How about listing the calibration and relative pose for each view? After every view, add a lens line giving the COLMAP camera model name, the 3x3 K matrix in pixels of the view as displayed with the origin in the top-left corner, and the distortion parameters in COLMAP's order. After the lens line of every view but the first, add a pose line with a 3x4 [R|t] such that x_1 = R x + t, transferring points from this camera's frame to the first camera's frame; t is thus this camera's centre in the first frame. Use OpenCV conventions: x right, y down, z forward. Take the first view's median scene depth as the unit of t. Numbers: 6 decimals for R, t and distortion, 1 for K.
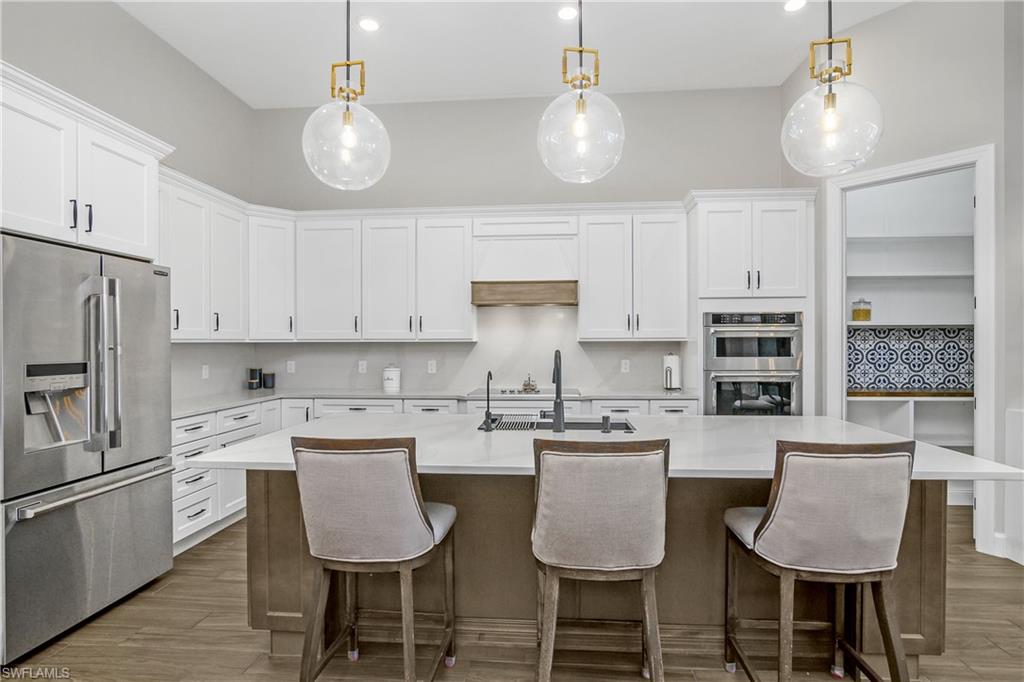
lens RADIAL K [[522.3, 0, 516.5], [0, 522.3, 346.9], [0, 0, 1]] dist [-0.005025, -0.000226]
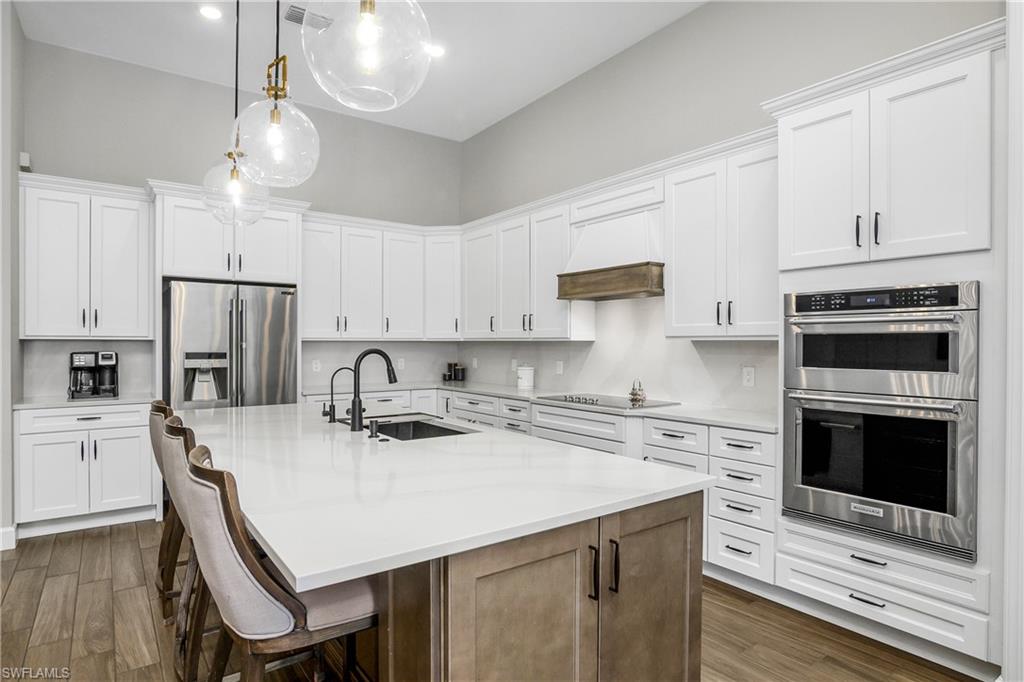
lens RADIAL K [[567.8, 0, 514.4], [0, 567.8, 342.4], [0, 0, 1]] dist [-0.000493, 0.000257]
pose [[0.648295, 0.004345, -0.761377, 0.623529], [-0.009652, 0.999950, -0.002512, -0.003622], [0.761328, 0.008978, 0.648305, 0.301518]]
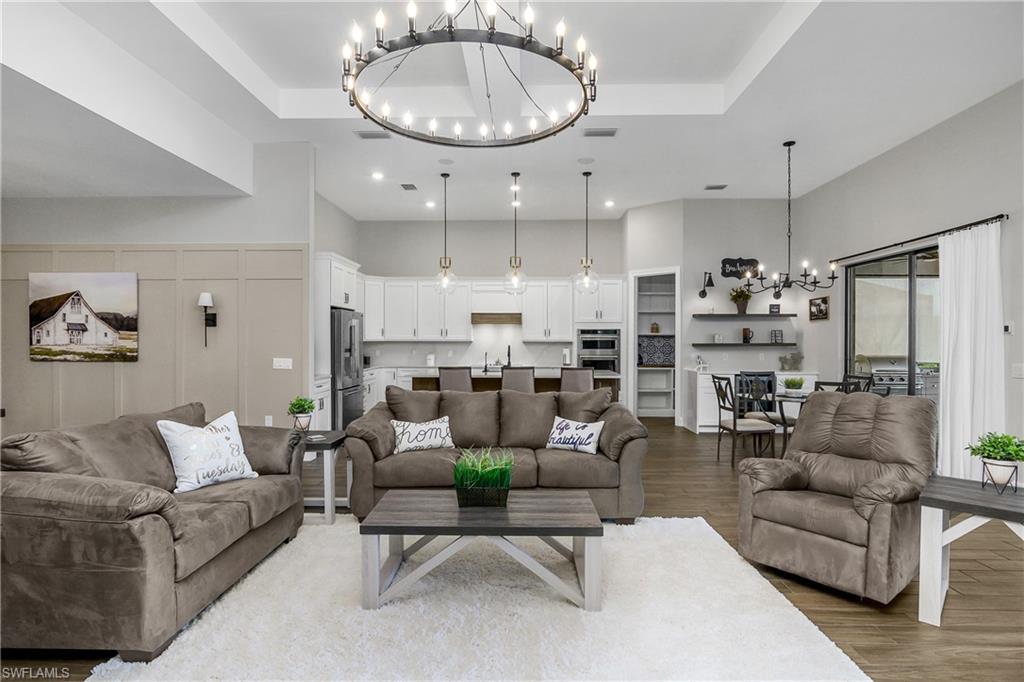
lens RADIAL K [[522.3, 0, 509.3], [0, 522.3, 340.4], [0, 0, 1]] dist [-0.005025, -0.000226]
pose [[0.998355, 0.006033, 0.057013, -0.052908], [-0.005875, 0.999978, -0.002937, -0.008562], [-0.057029, 0.002597, 0.998369, -1.128840]]
